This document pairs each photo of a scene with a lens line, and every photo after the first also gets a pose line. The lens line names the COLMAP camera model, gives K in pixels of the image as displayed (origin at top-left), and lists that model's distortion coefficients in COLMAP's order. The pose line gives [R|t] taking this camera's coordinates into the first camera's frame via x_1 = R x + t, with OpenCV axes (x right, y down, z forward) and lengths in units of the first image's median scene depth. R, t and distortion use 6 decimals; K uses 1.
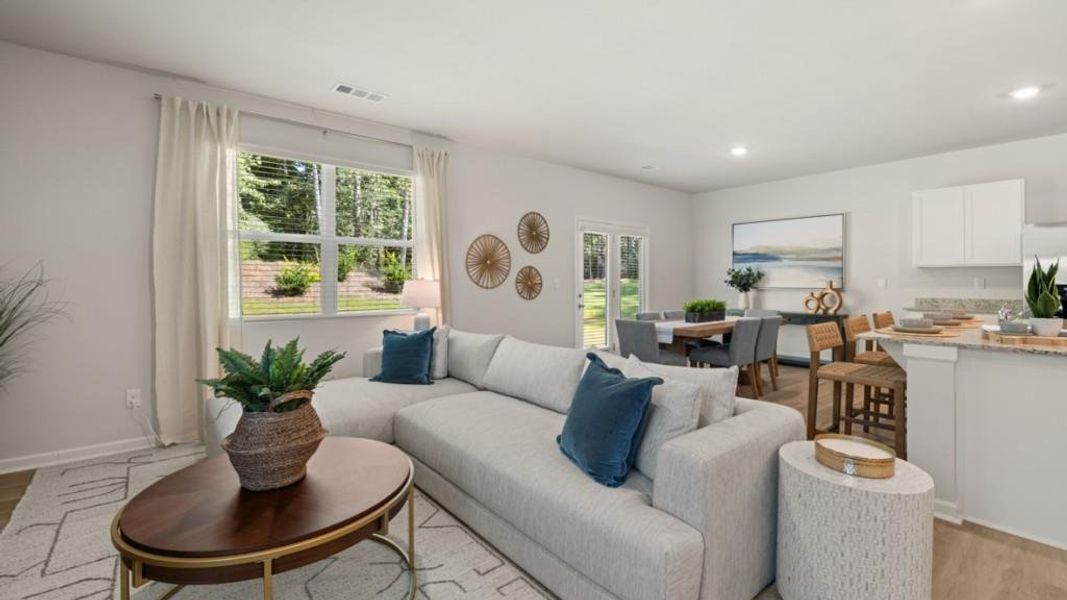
lens RADIAL K [[453.3, 0, 527.2], [0, 453.3, 277.1], [0, 0, 1]] dist [-0.002042, -0.000041]
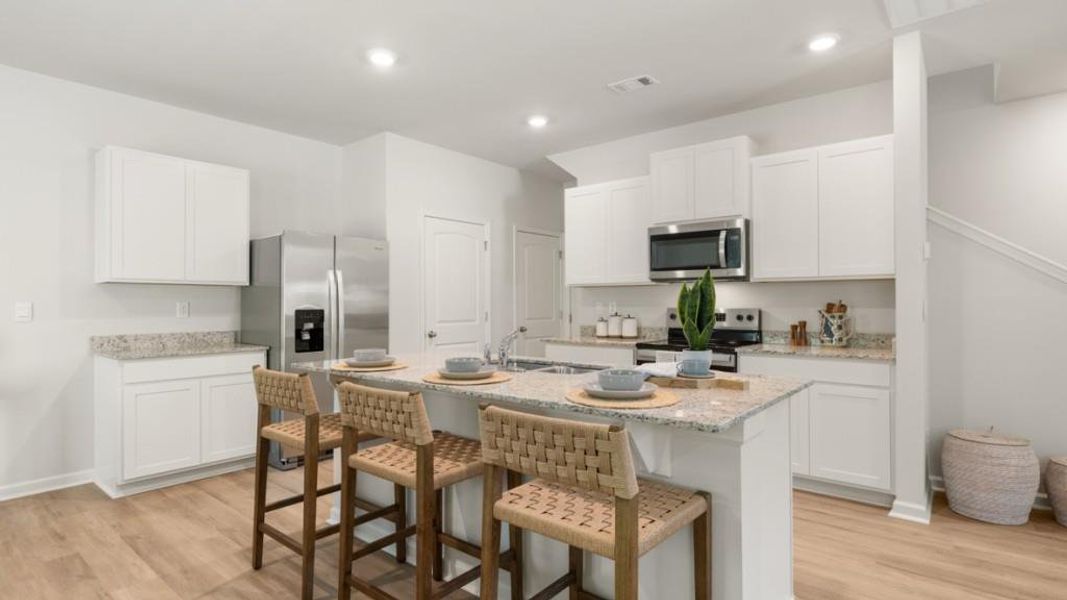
lens RADIAL K [[534.1, 0, 528.8], [0, 534.1, 300.4], [0, 0, 1]] dist [-0.003046, -0.000416]
pose [[-0.189218, 0.008331, 0.981900, 0.114267], [-0.003935, 0.999950, -0.009242, 0.005410], [-0.981927, -0.005612, -0.189175, 0.601569]]
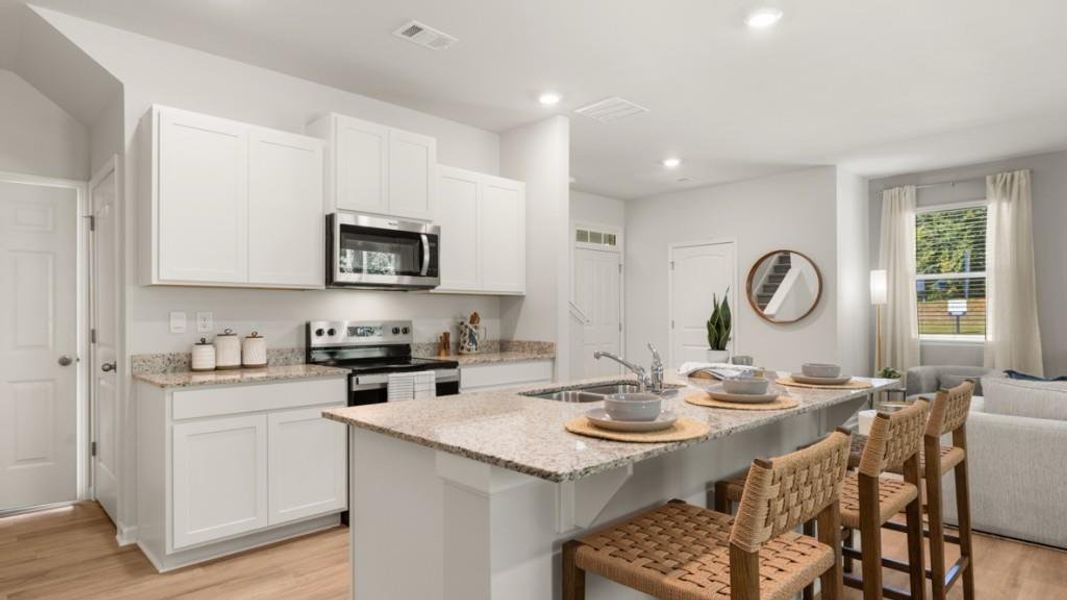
lens RADIAL K [[595.7, 0, 528.8], [0, 595.7, 311.3], [0, 0, 1]] dist [-0.000433, -0.001233]
pose [[-0.996315, 0.004781, -0.085639, 0.688560], [0.006012, 0.999882, -0.014118, 0.008302], [0.085561, -0.014581, -0.996226, 0.936967]]
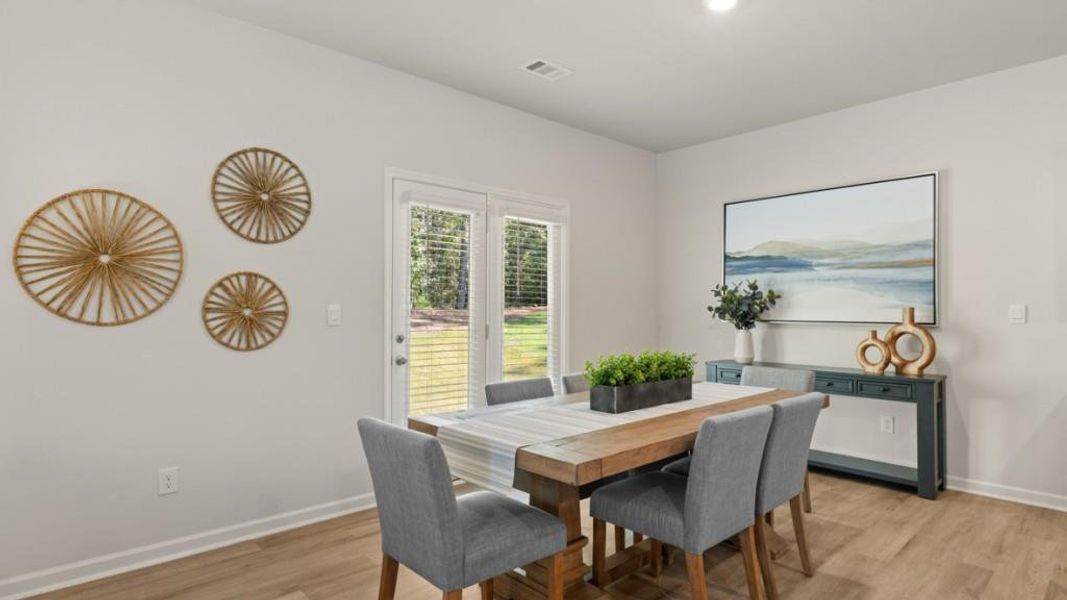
lens RADIAL K [[551.3, 0, 530.8], [0, 551.3, 299.3], [0, 0, 1]] dist [-0.002015, 0.000402]
pose [[0.998497, 0.002243, 0.054767, 0.245077], [-0.001794, 0.999964, -0.008250, 0.005149], [-0.054783, 0.008139, 0.998465, 0.466507]]
